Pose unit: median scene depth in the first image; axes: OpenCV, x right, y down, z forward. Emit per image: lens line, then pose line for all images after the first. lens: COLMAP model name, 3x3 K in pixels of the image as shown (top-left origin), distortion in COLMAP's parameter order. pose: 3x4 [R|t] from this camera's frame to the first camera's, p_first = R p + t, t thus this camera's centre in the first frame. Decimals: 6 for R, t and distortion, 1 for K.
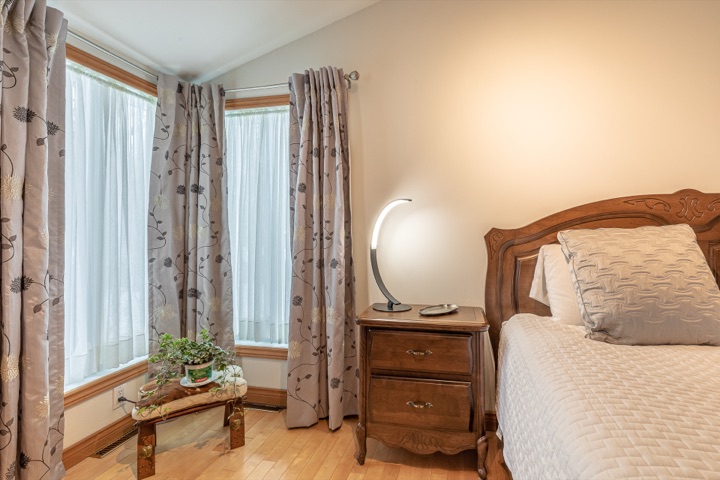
lens RADIAL K [[334.3, 0, 360.0], [0, 334.3, 206.9], [0, 0, 1]] dist [0.000023, 0.000040]
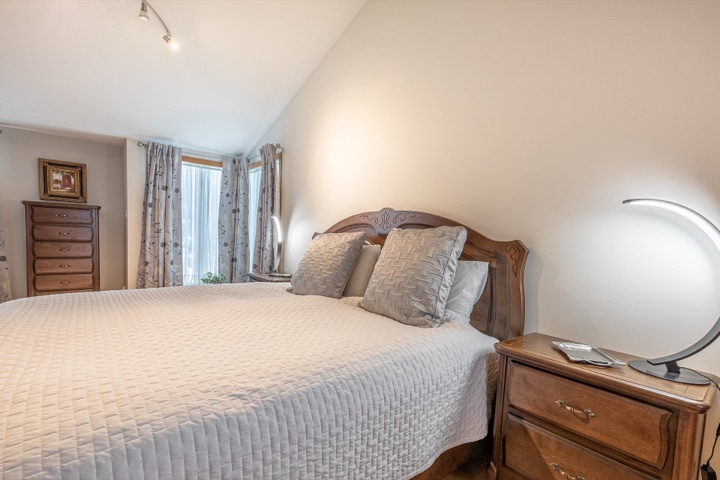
lens RADIAL K [[340.8, 0, 360.0], [0, 340.8, 240.0], [0, 0, 1]] dist [-0.001360, -0.000226]
pose [[0.762902, 0.043251, -0.645066, 1.541662], [0.000315, 0.997735, 0.067270, -0.014183], [0.646514, -0.051523, 0.761160, -0.133111]]
